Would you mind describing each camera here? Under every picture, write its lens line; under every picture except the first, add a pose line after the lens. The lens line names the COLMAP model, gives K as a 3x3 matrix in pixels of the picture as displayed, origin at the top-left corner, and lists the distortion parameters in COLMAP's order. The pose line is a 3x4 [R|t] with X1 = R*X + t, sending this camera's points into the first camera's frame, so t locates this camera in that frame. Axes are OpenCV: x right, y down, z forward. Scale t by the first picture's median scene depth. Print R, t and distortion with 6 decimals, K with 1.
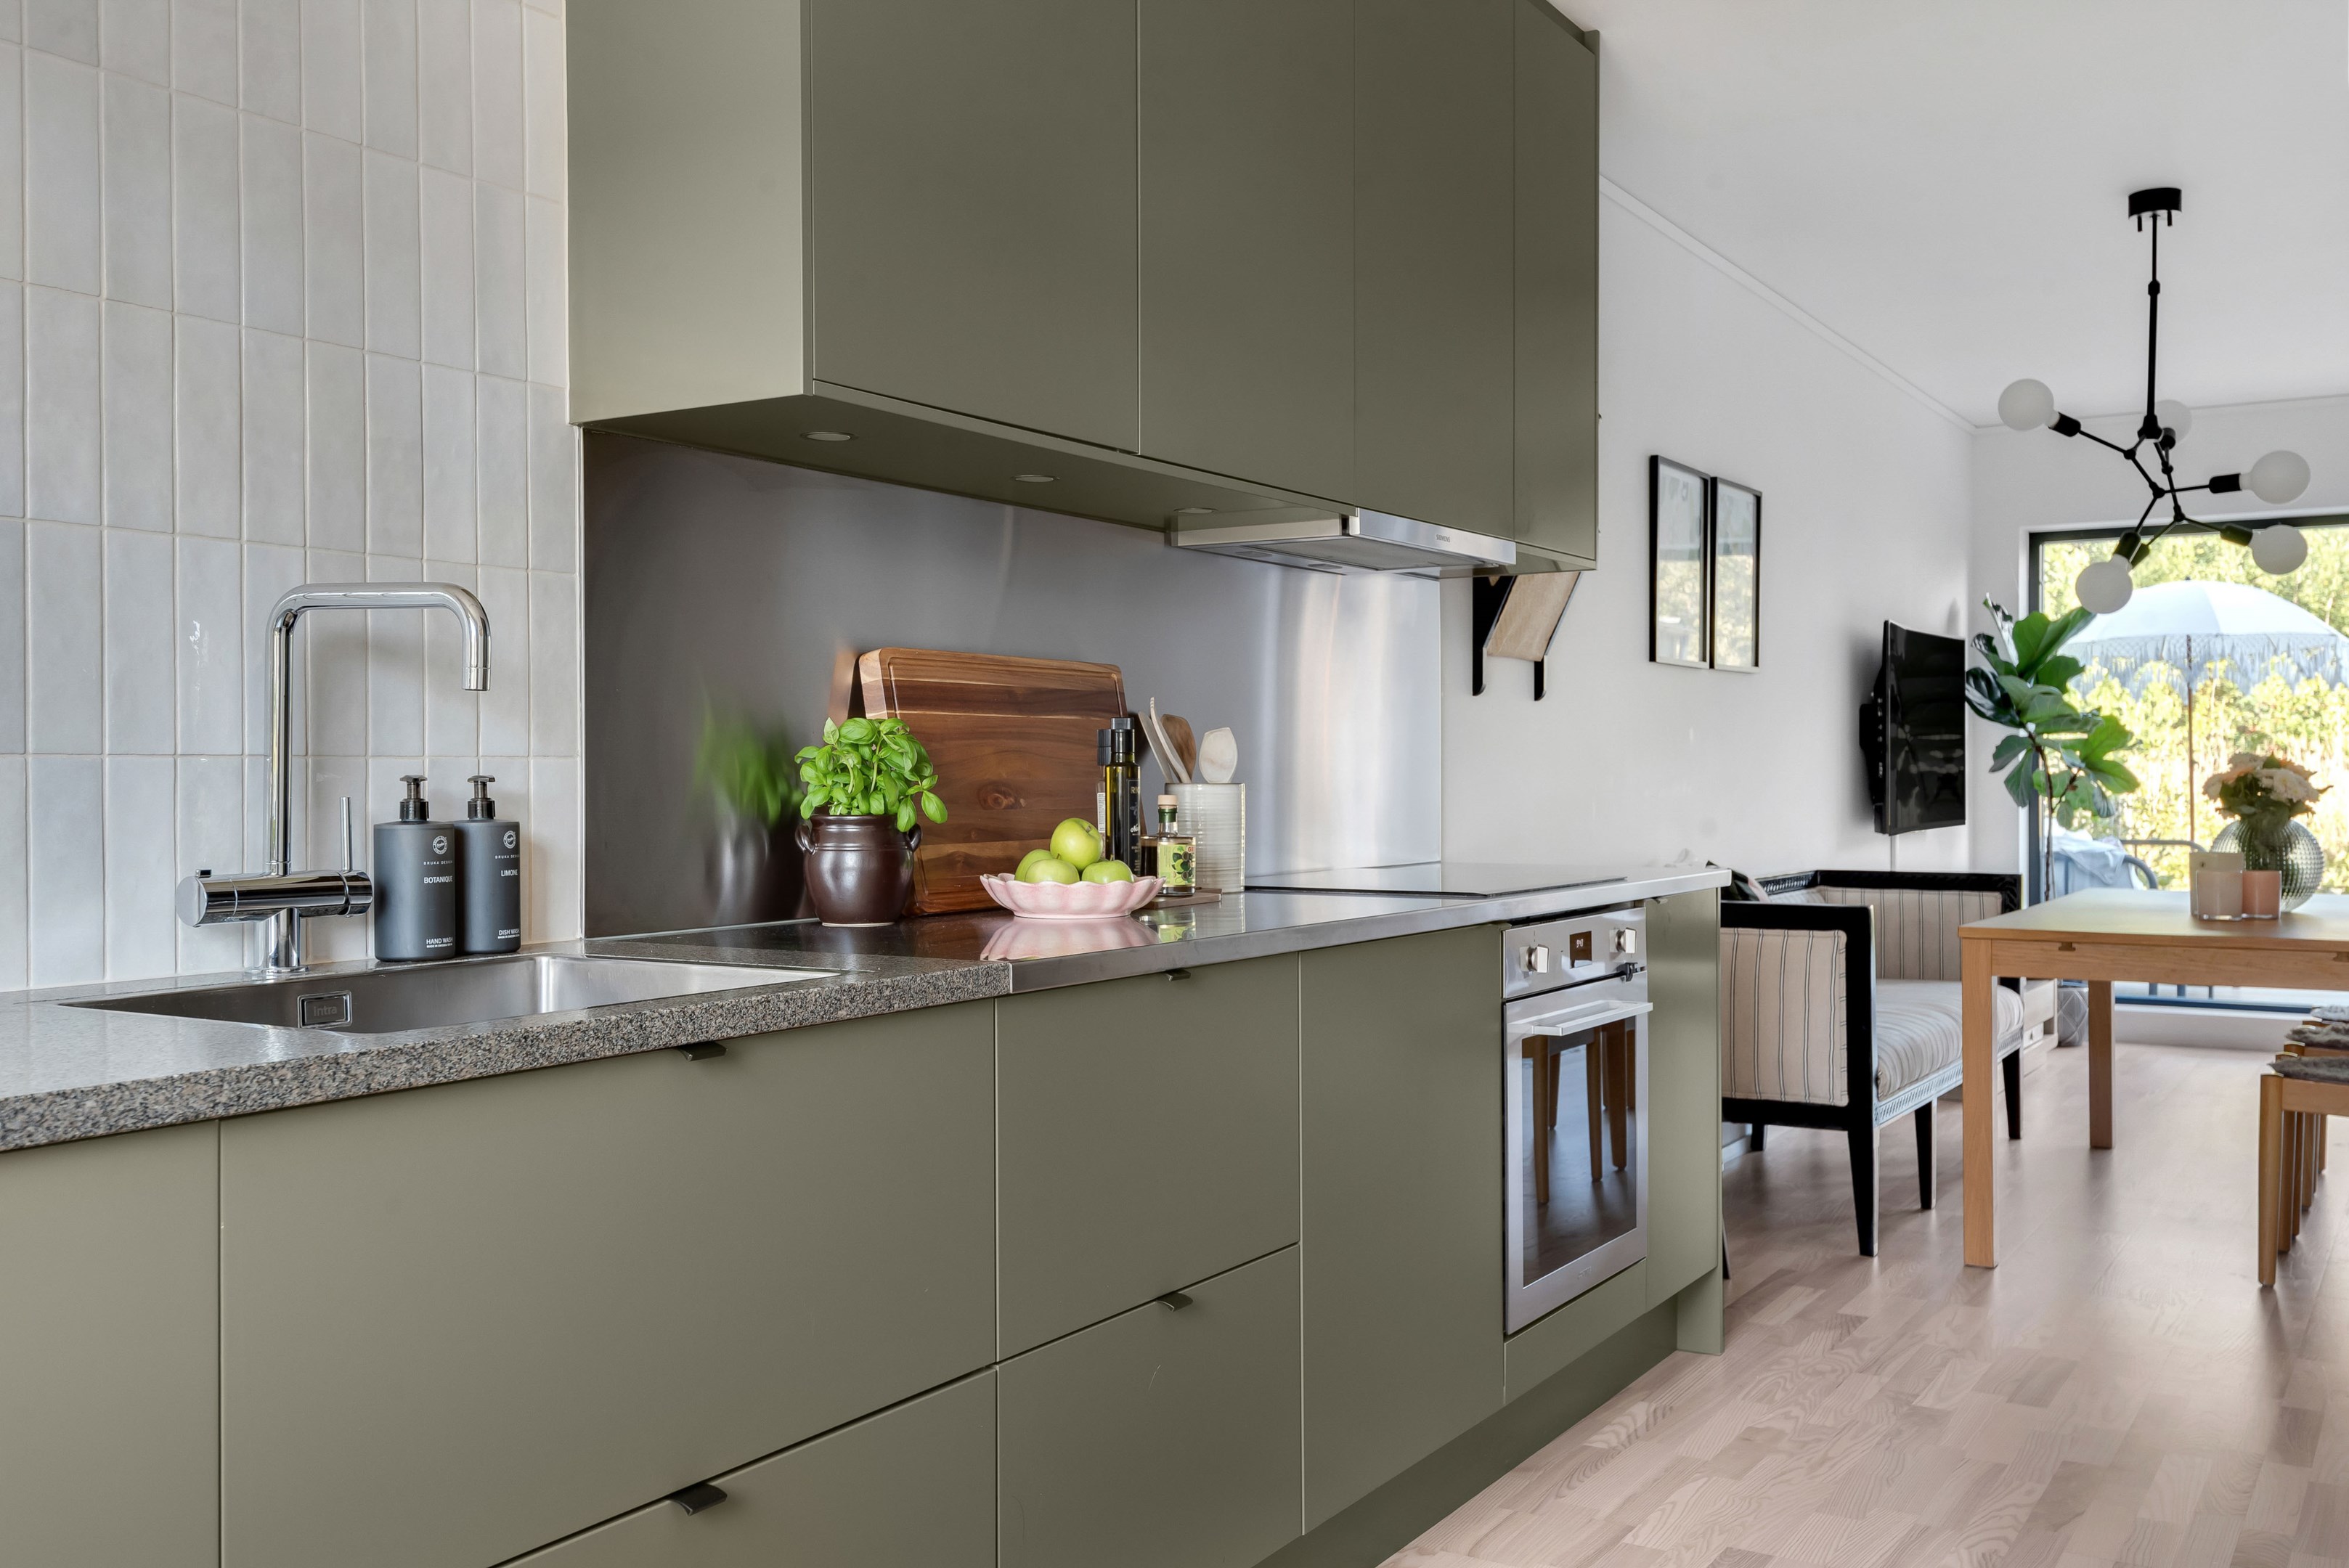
lens RADIAL K [[2102.6, 0, 1174.5], [0, 2102.6, 784.0], [0, 0, 1]] dist [0.001645, 0.000058]
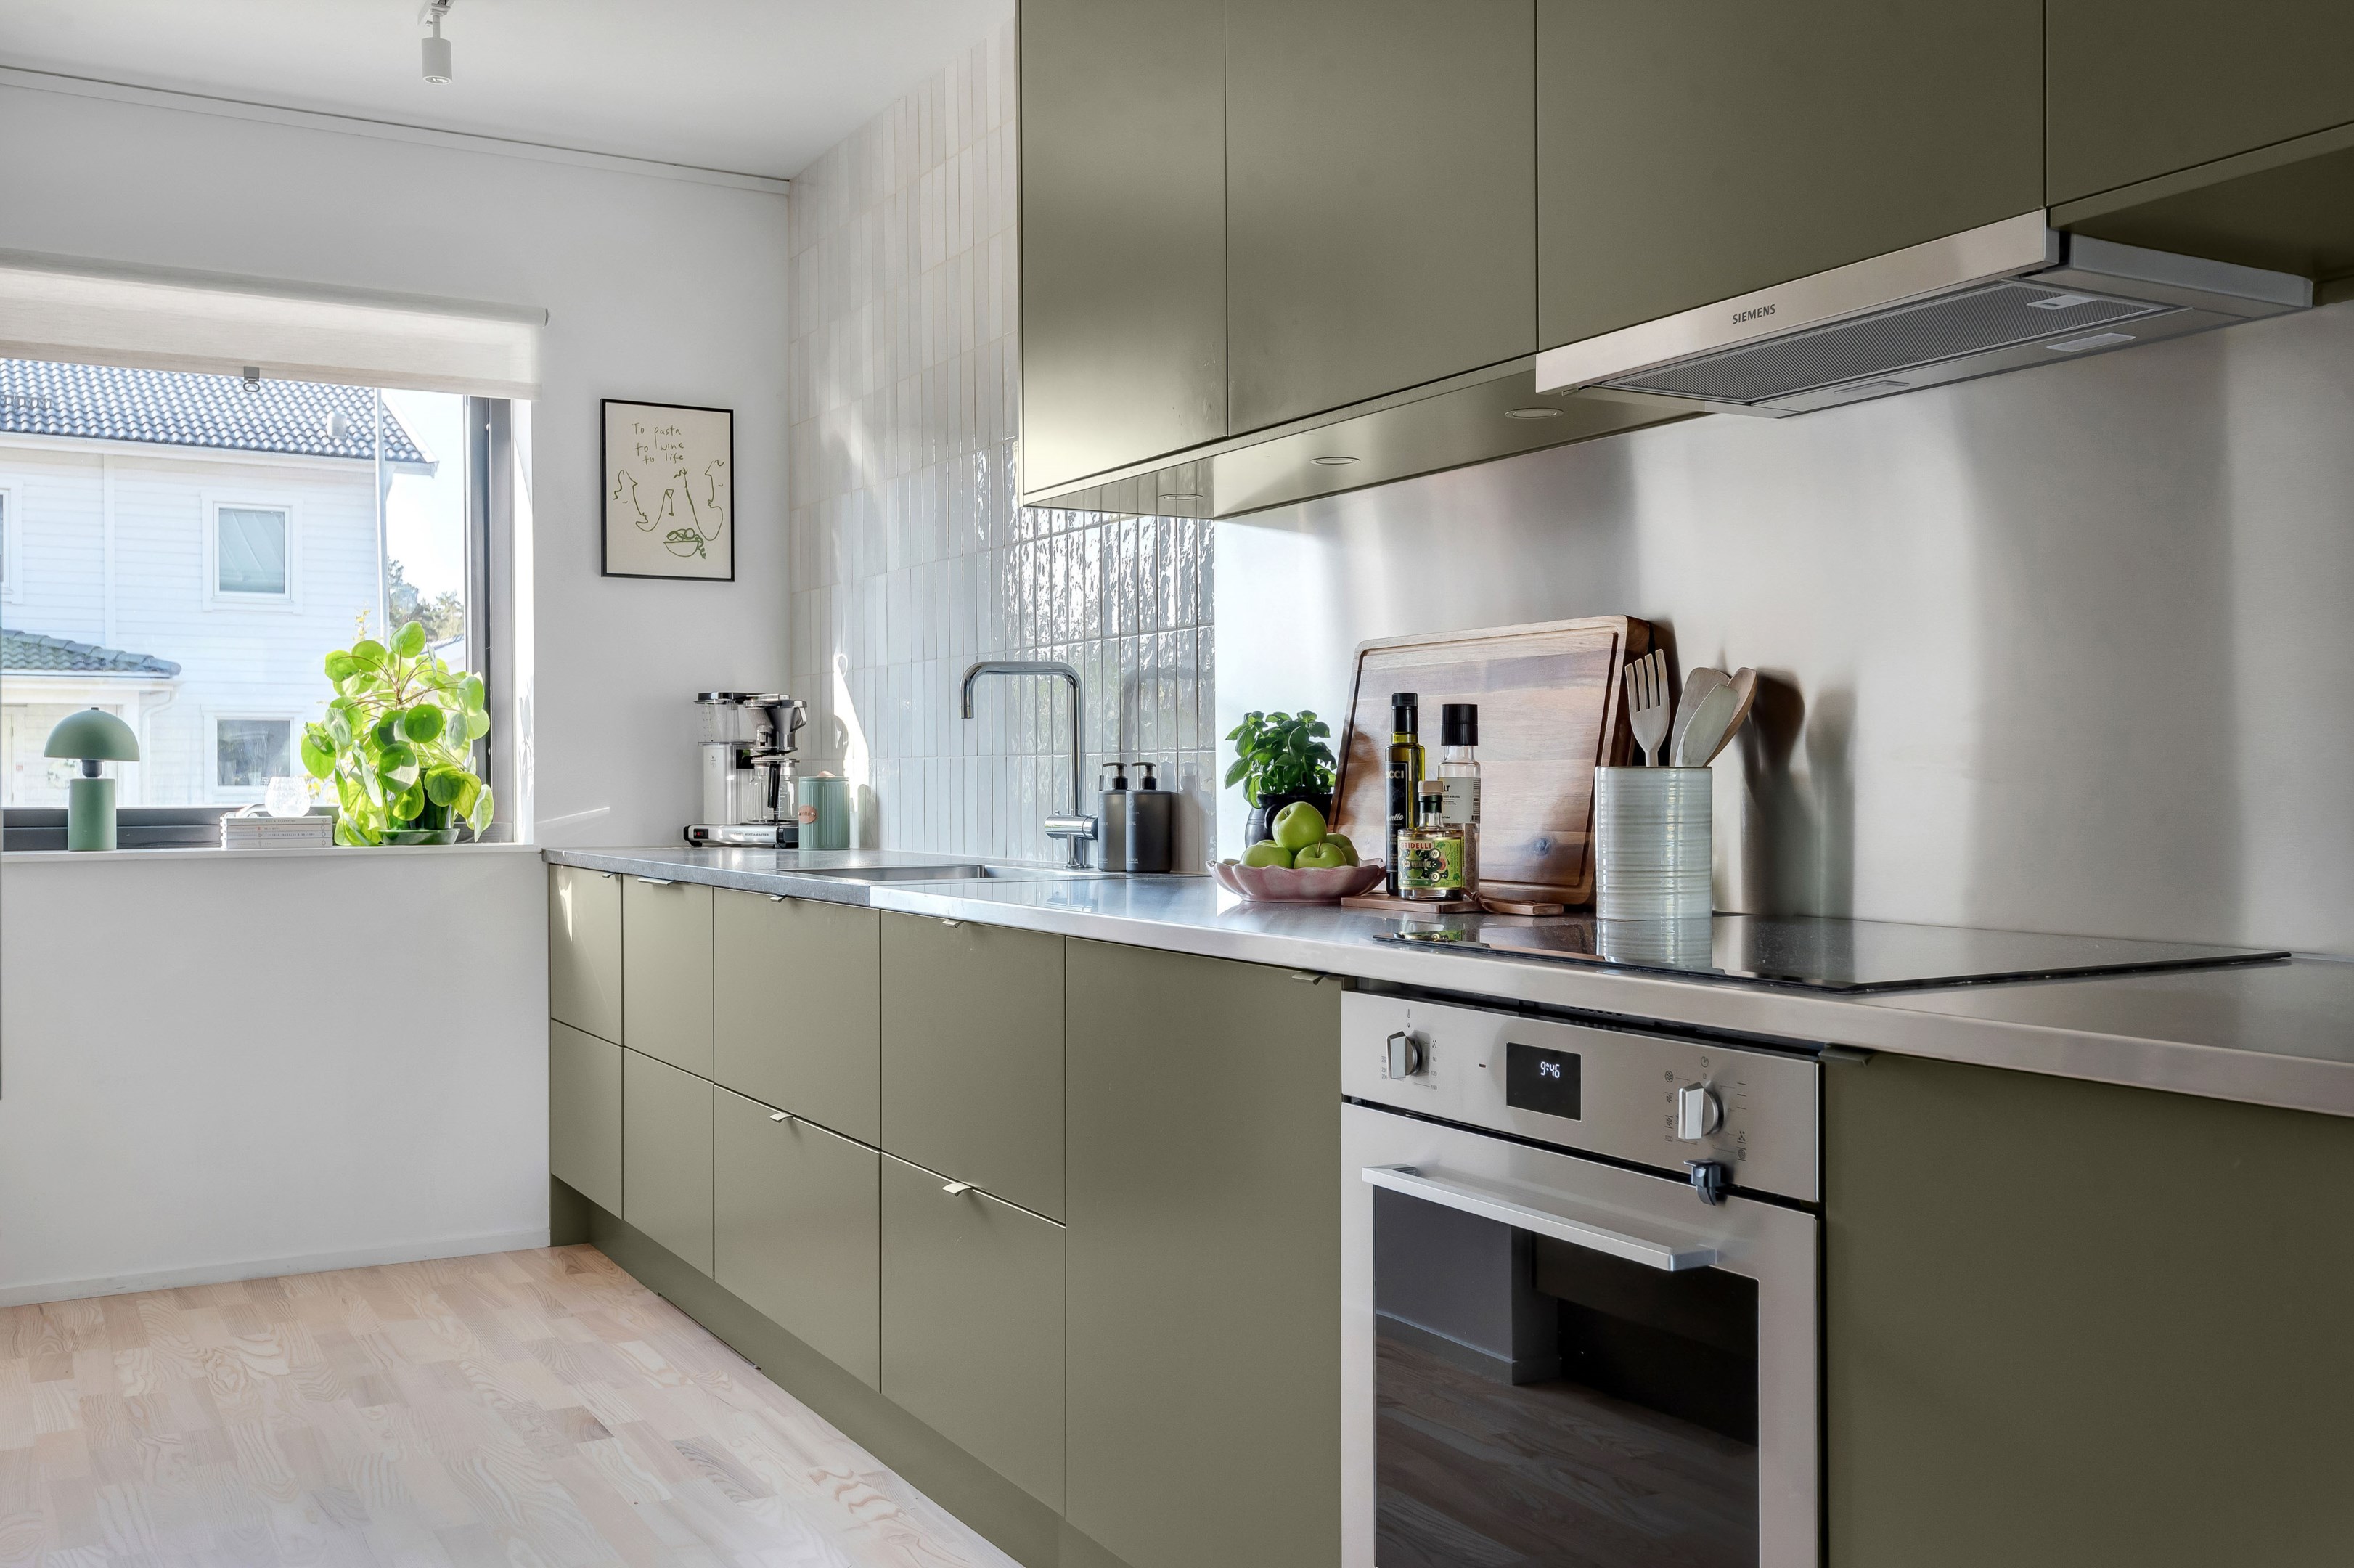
lens RADIAL K [[2101.6, 0, 1177.0], [0, 2101.6, 784.0], [0, 0, 1]] dist [-0.007556, -0.004477]
pose [[-0.478549, 0.004915, -0.878047, 1.029316], [0.000790, 0.999986, 0.005168, 0.003988], [0.878060, 0.001779, -0.478547, 1.743339]]
